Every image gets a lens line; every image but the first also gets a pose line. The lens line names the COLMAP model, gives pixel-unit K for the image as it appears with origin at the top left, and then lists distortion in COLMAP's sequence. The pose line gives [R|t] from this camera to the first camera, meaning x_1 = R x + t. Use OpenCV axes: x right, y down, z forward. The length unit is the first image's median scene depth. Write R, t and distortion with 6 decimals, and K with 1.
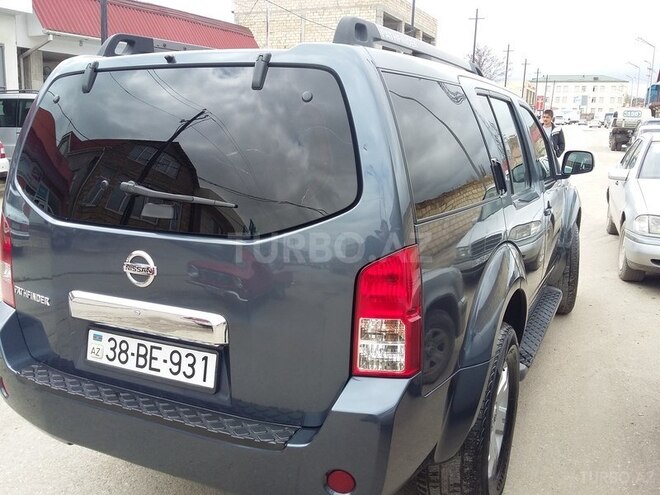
lens RADIAL K [[608.7, 0, 328.9], [0, 608.7, 244.7], [0, 0, 1]] dist [-0.024747, 0.000000]
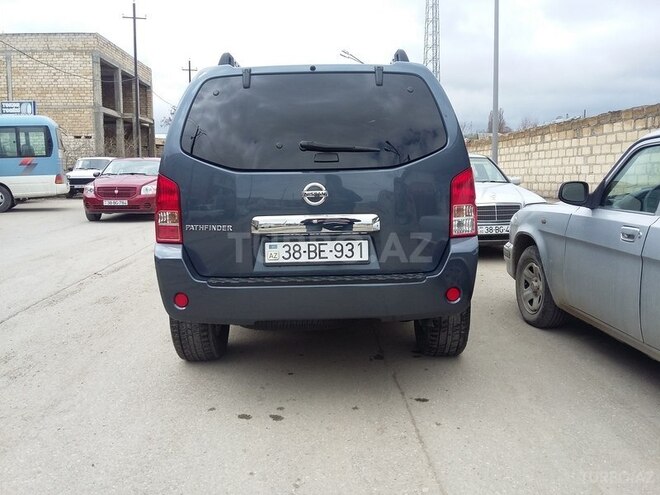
lens RADIAL K [[608.7, 0, 330.1], [0, 608.7, 249.9], [0, 0, 1]] dist [-0.024747, 0.000000]
pose [[0.892868, -0.078100, 0.443494, -0.972728], [0.108638, 0.993115, -0.043827, 0.254573], [-0.437018, 0.087312, 0.895205, -0.444008]]
